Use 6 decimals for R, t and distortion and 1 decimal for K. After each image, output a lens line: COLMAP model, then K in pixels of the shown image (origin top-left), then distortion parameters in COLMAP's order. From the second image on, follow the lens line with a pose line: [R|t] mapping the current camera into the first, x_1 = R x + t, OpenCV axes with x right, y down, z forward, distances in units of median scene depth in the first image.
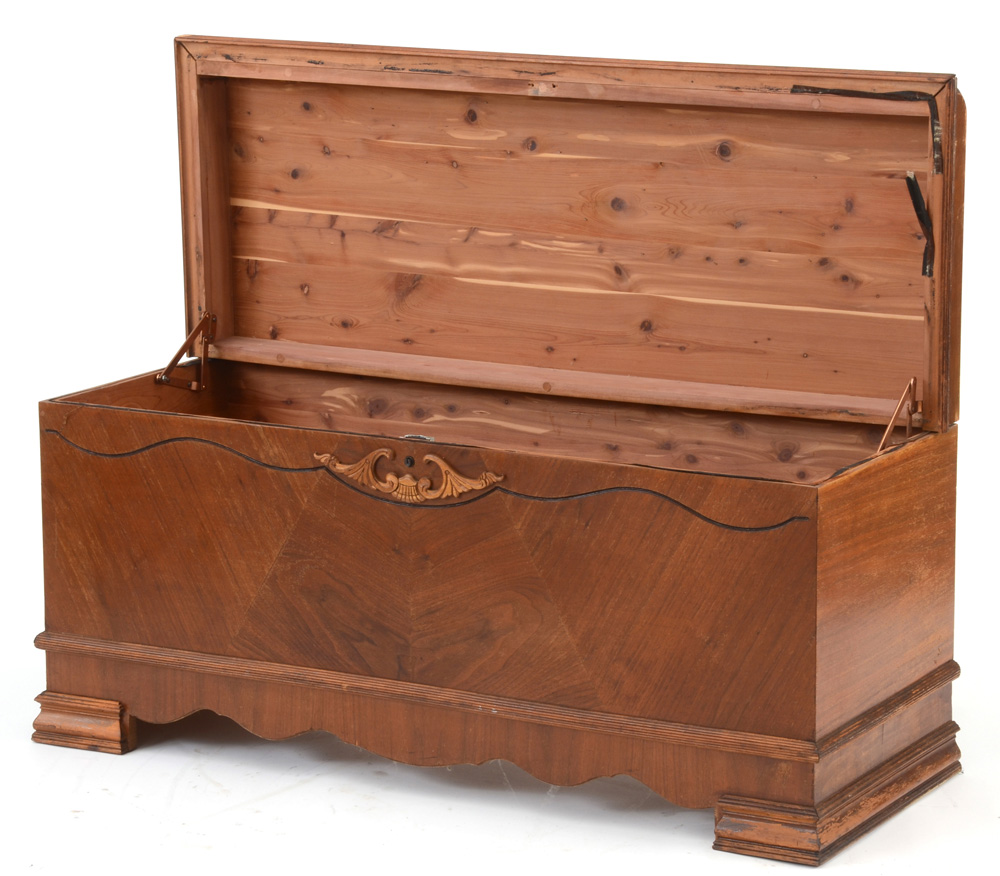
lens RADIAL K [[3525.6, 0, 565.4], [0, 3525.6, 445.5], [0, 0, 1]] dist [0.615669, 0.000000]
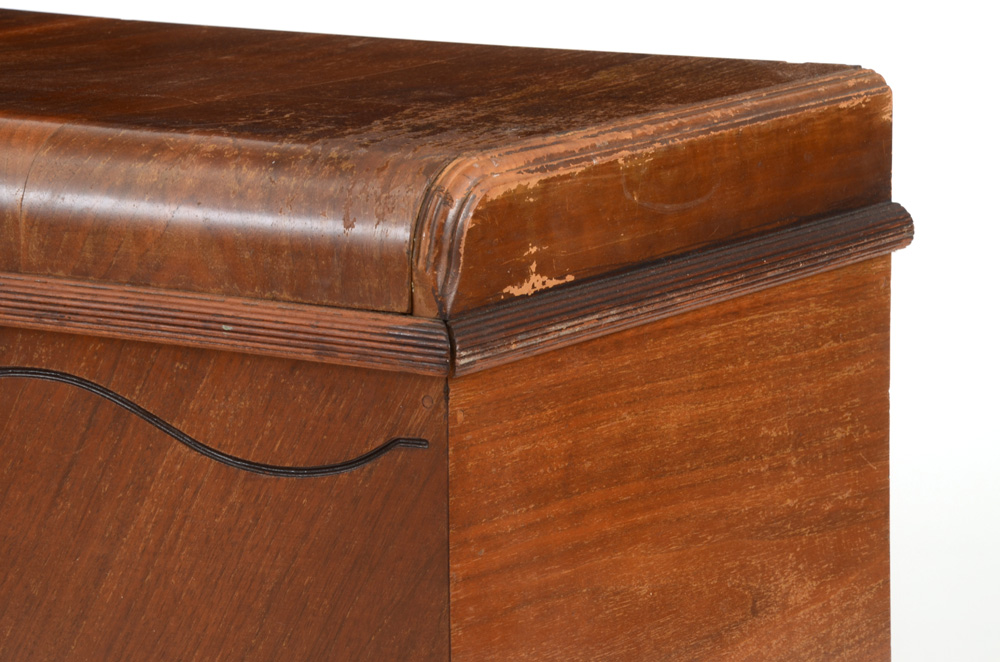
lens RADIAL K [[4192.7, 0, 493.4], [0, 4192.7, 330.7], [0, 0, 1]] dist [1.379383, 0.000000]
pose [[0.996185, 0.008837, -0.086815, 0.109271], [-0.011349, 0.999530, -0.028492, 0.020089], [0.086522, 0.029369, 0.995817, 0.501254]]
